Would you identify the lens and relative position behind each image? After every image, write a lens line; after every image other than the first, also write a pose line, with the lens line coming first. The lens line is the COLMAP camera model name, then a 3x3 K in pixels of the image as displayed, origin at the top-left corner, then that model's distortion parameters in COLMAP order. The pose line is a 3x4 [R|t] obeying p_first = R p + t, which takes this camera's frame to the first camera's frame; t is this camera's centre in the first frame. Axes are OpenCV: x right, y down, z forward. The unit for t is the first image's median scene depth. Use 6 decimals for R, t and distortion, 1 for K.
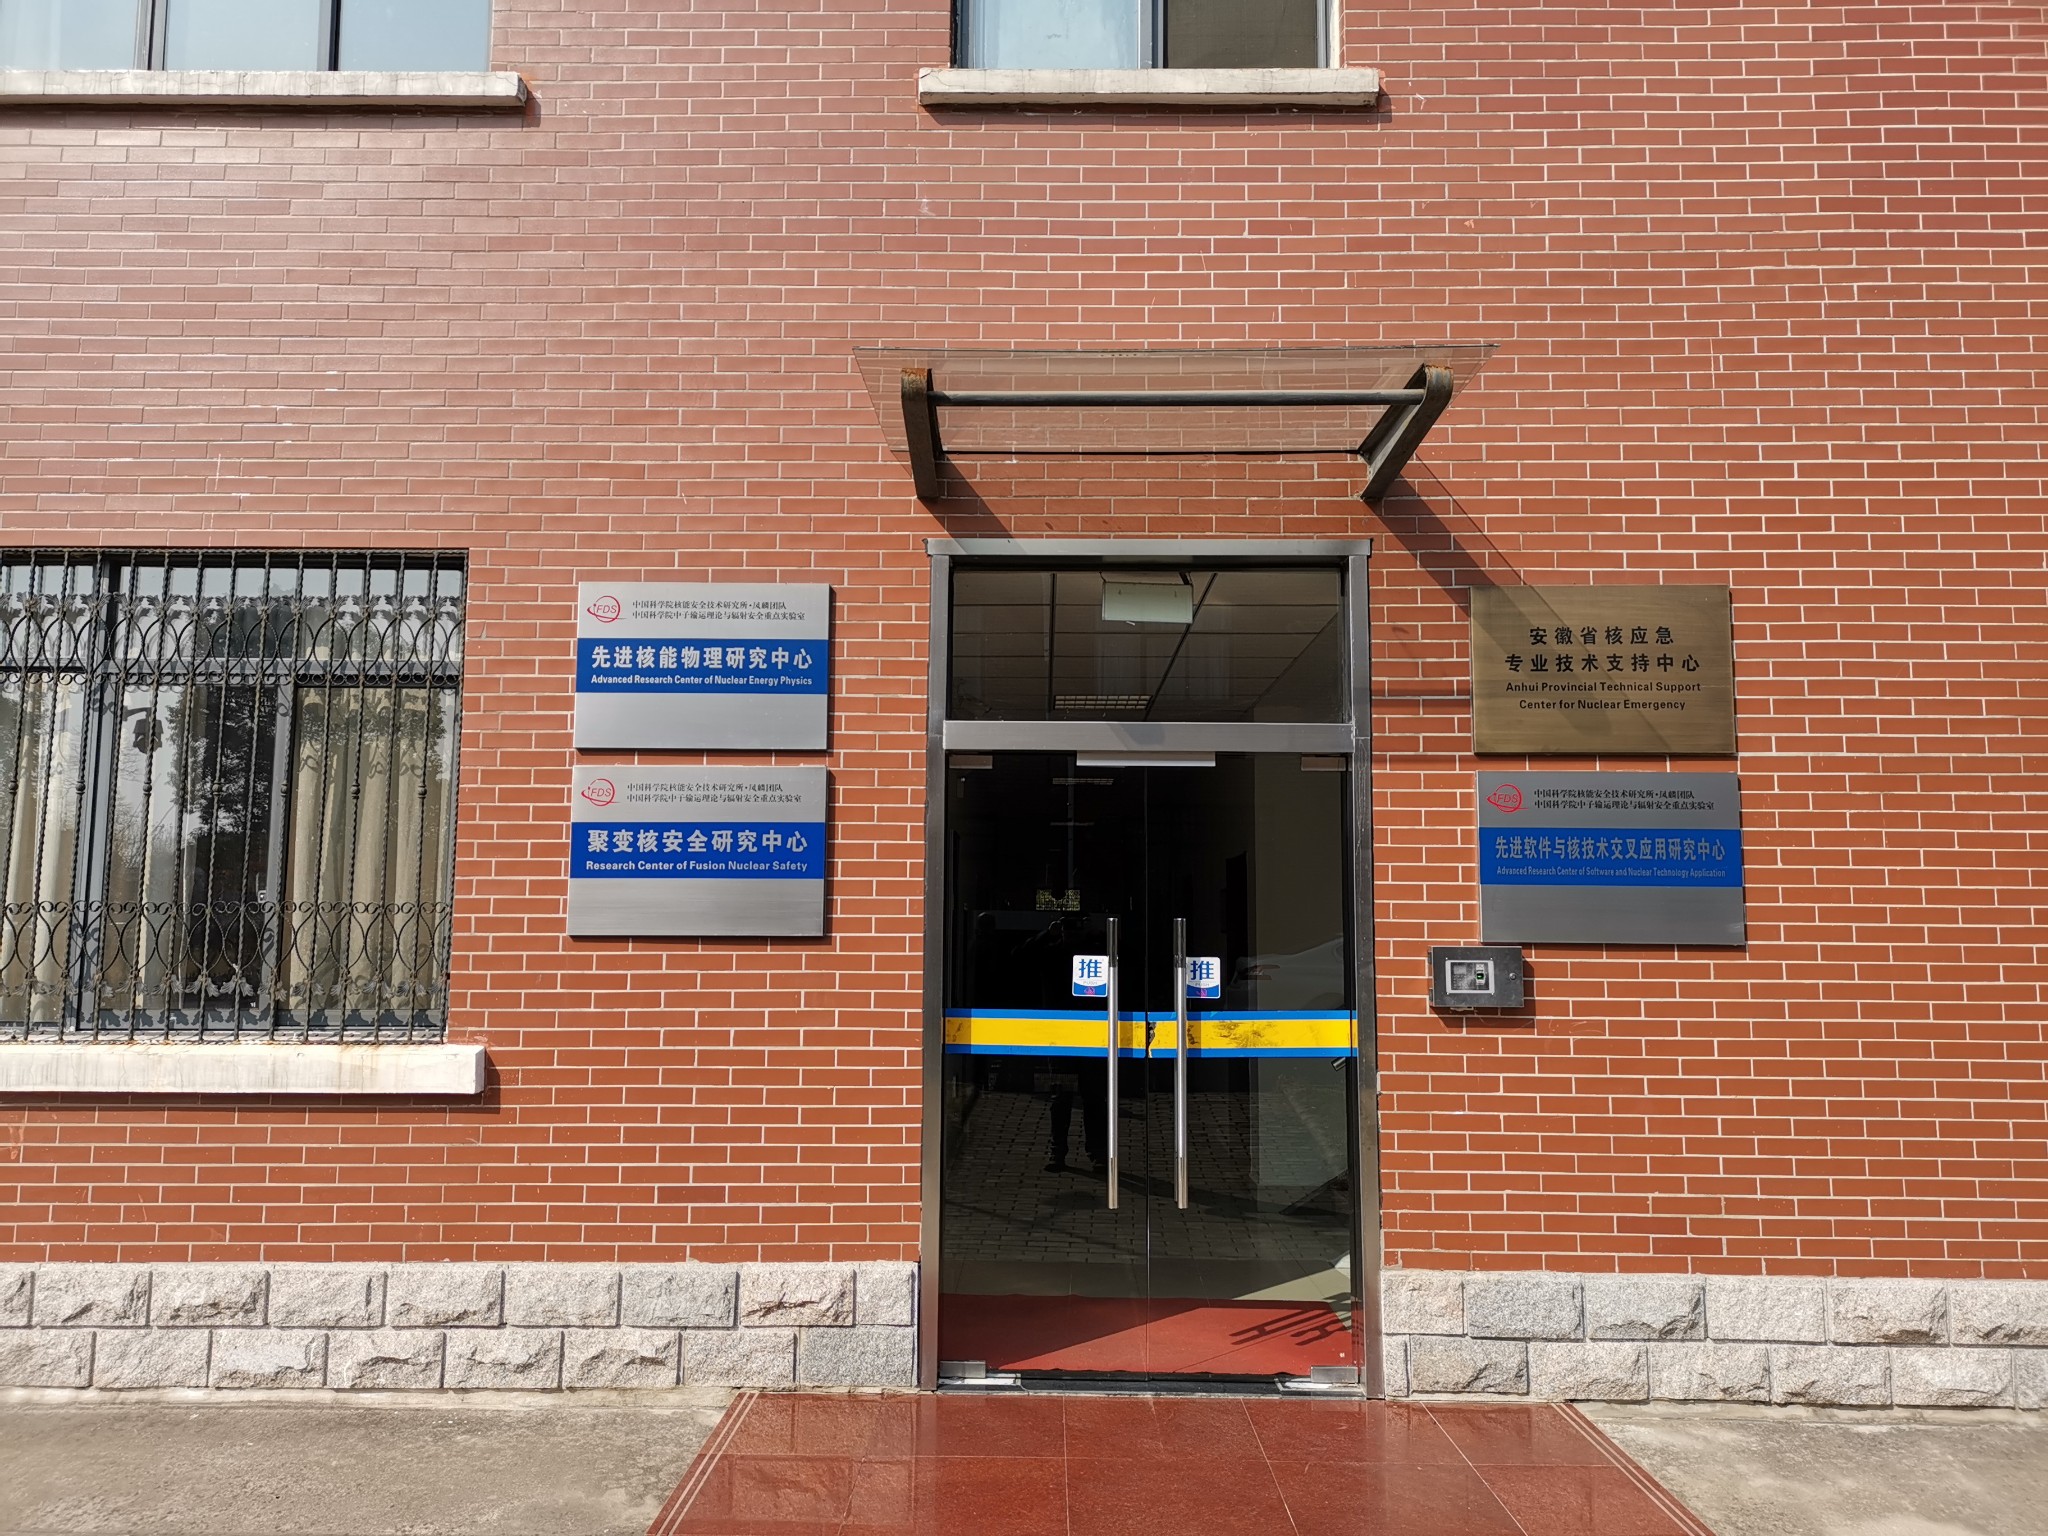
lens RADIAL K [[1596.4, 0, 1026.2], [0, 1596.4, 772.2], [0, 0, 1]] dist [0.022441, -0.033869]
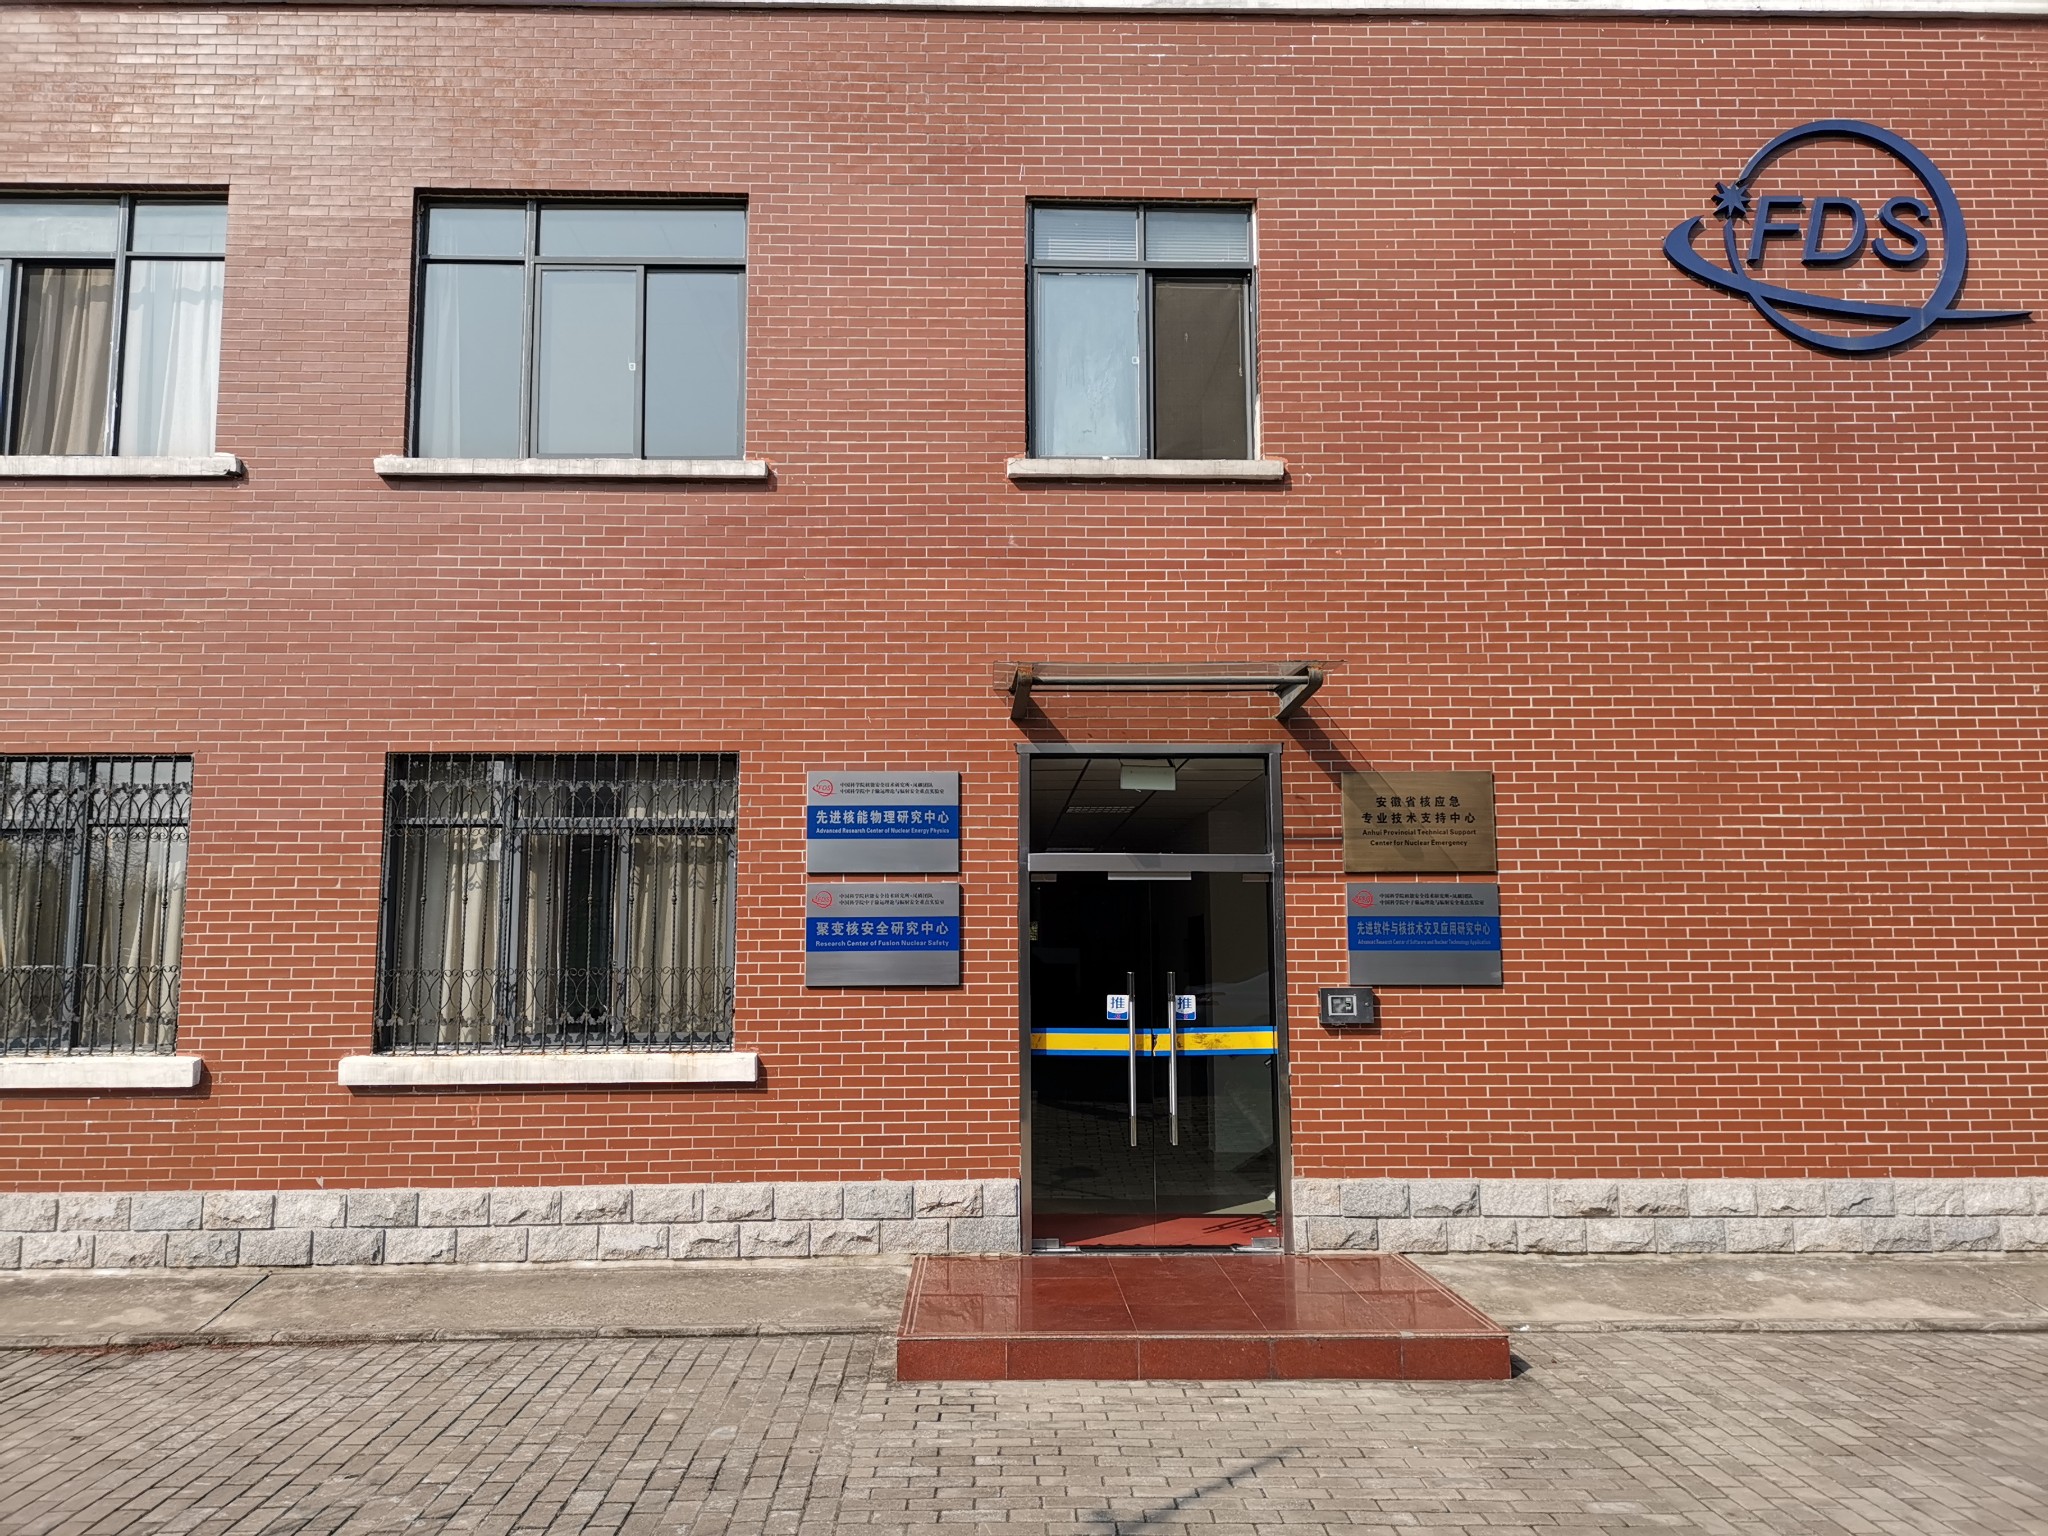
lens RADIAL K [[1596.4, 0, 1020.4], [0, 1596.4, 757.2], [0, 0, 1]] dist [0.022441, -0.033869]
pose [[0.999355, -0.005400, 0.035500, -0.120088], [0.006472, 0.999525, -0.030133, -0.084324], [-0.035320, 0.030343, 0.998915, -0.674635]]
